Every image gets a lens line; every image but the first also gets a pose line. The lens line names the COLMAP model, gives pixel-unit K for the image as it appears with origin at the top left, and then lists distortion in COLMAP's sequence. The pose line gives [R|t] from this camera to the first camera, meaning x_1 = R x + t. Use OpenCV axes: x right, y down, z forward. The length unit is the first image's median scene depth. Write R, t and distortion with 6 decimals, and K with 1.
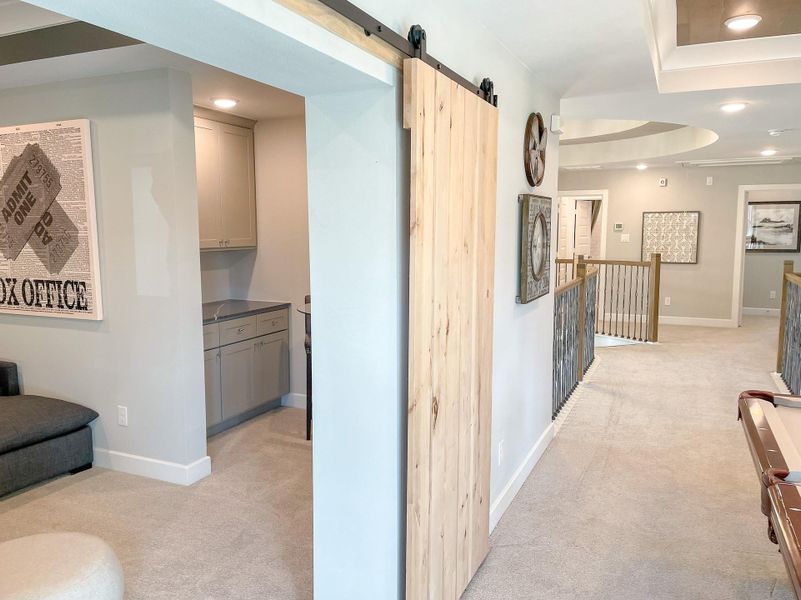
lens RADIAL K [[634.5, 0, 395.8], [0, 634.5, 296.0], [0, 0, 1]] dist [0.038142, -0.023014]
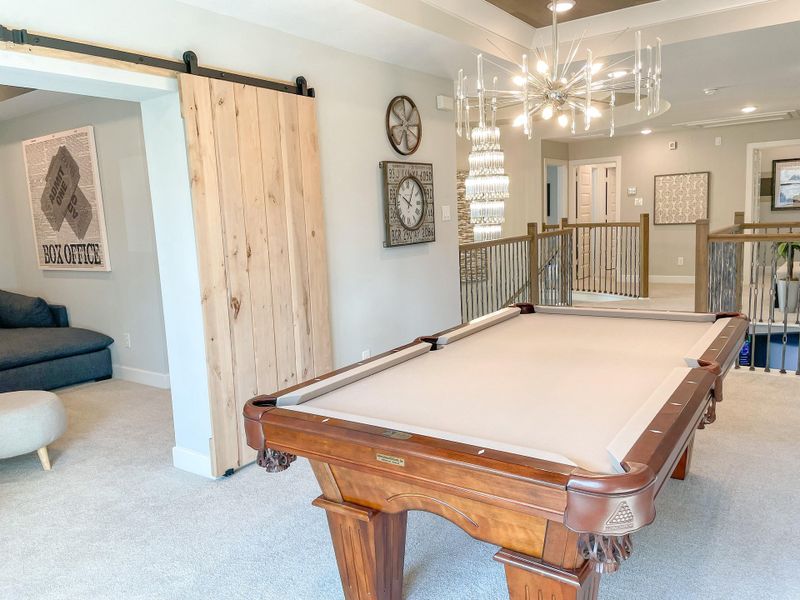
lens RADIAL K [[633.7, 0, 405.9], [0, 633.7, 305.4], [0, 0, 1]] dist [0.038142, -0.023014]
pose [[0.979507, -0.014669, -0.200873, 0.434793], [0.021828, 0.999201, 0.033473, 0.077541], [0.200222, -0.037171, 0.979045, -0.224359]]
